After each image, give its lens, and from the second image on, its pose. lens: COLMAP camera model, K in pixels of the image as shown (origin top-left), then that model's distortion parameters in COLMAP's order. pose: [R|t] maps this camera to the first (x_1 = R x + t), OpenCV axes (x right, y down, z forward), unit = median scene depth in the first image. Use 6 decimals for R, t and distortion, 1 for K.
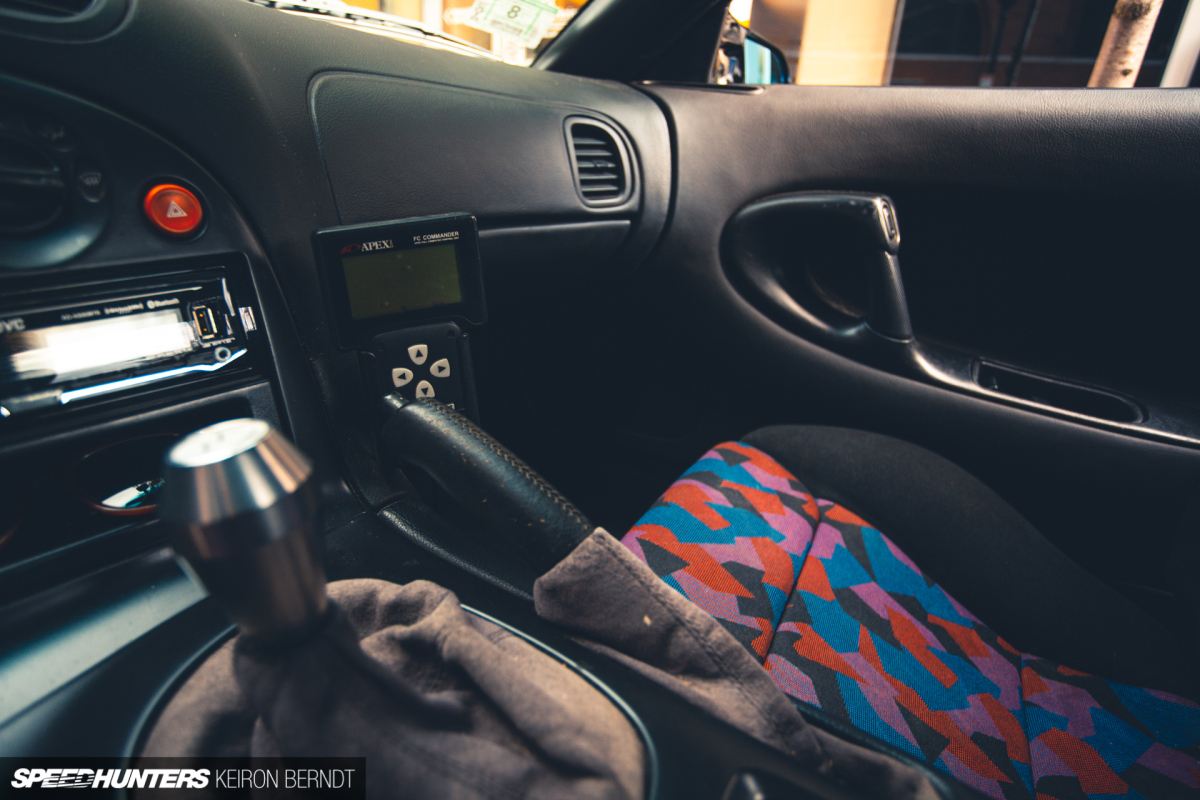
lens RADIAL K [[686.9, 0, 600.0], [0, 686.9, 400.0], [0, 0, 1]] dist [-0.032848, 0.000859]
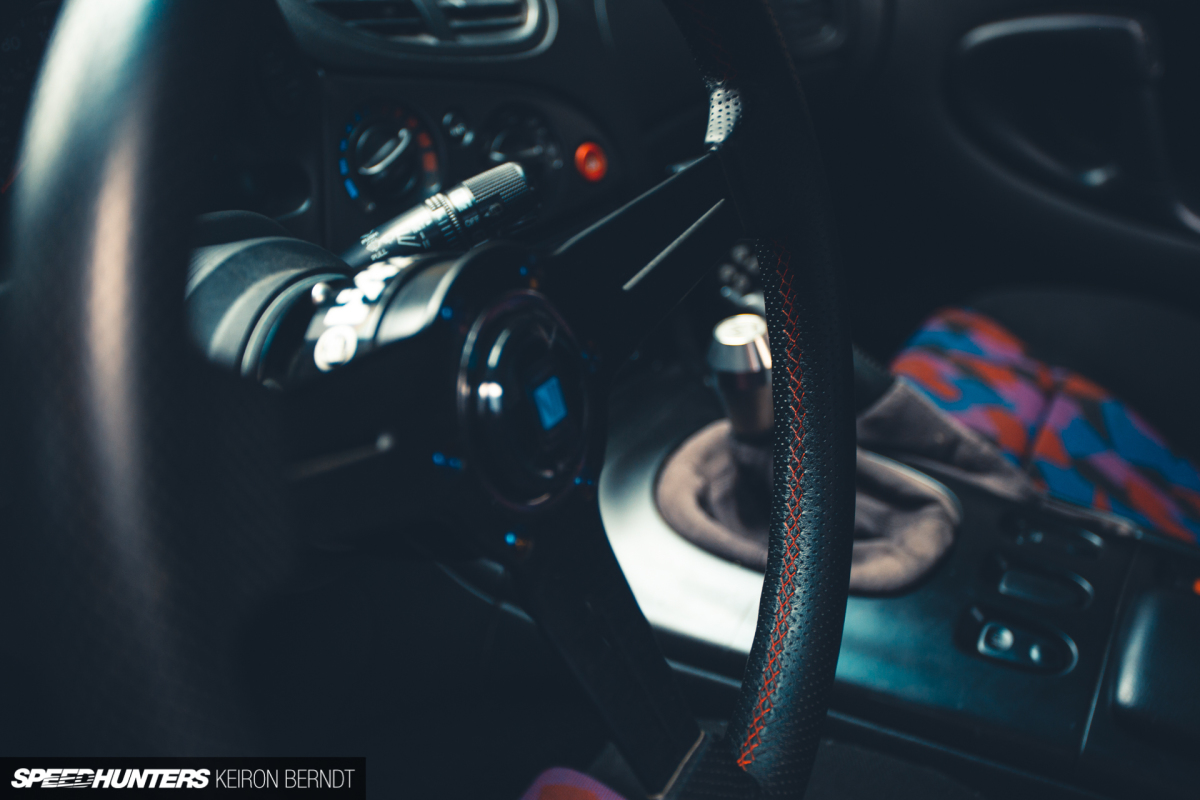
lens RADIAL K [[1301.0, 0, 600.0], [0, 1301.0, 400.0], [0, 0, 1]] dist [0.160162, -0.003829]
pose [[0.999490, -0.028787, -0.013824, -0.287247], [0.030337, 0.991119, 0.129474, -0.070231], [0.009974, -0.129827, 0.991486, -0.844422]]
